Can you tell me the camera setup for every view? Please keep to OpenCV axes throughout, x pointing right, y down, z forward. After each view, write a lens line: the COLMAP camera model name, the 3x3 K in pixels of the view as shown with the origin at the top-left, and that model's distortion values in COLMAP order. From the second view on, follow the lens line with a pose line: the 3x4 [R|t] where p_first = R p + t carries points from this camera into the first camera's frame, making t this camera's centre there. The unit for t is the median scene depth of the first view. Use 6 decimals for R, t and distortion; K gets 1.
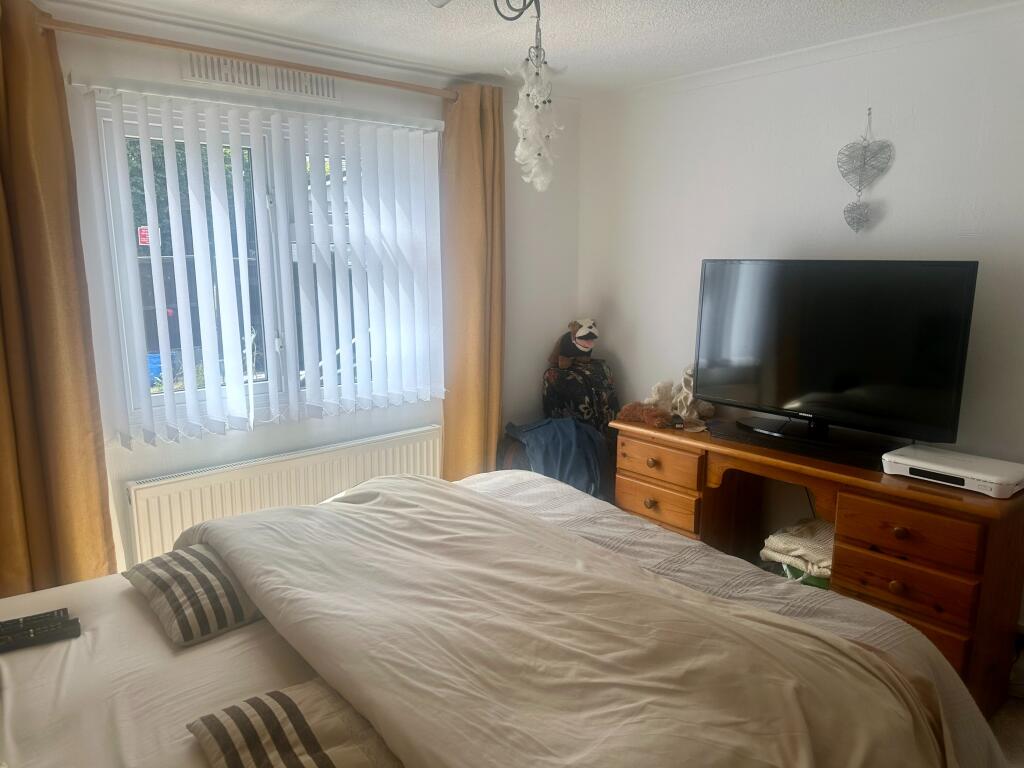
lens RADIAL K [[737.0, 0, 514.6], [0, 737.0, 385.7], [0, 0, 1]] dist [0.110685, -0.160002]
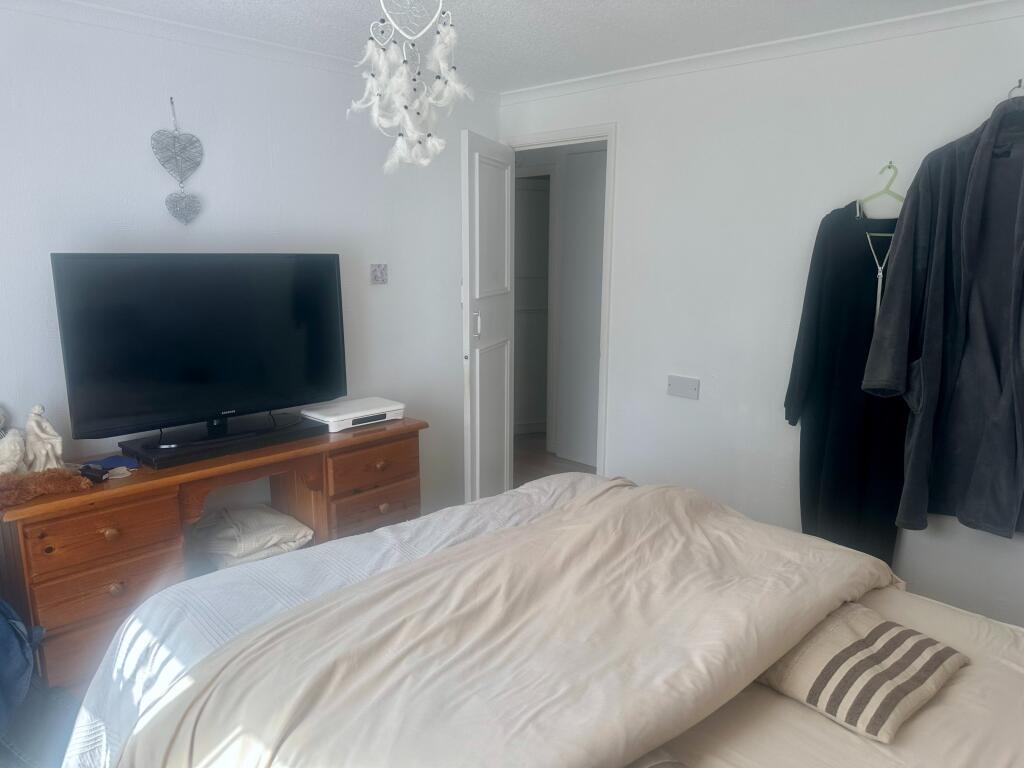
lens RADIAL K [[737.0, 0, 514.6], [0, 737.0, 385.7], [0, 0, 1]] dist [0.110685, -0.160002]
pose [[-0.126981, -0.185989, 0.974312, -0.709964], [0.166540, 0.964322, 0.205787, -0.157385], [-0.977824, 0.188393, -0.091476, 0.847177]]
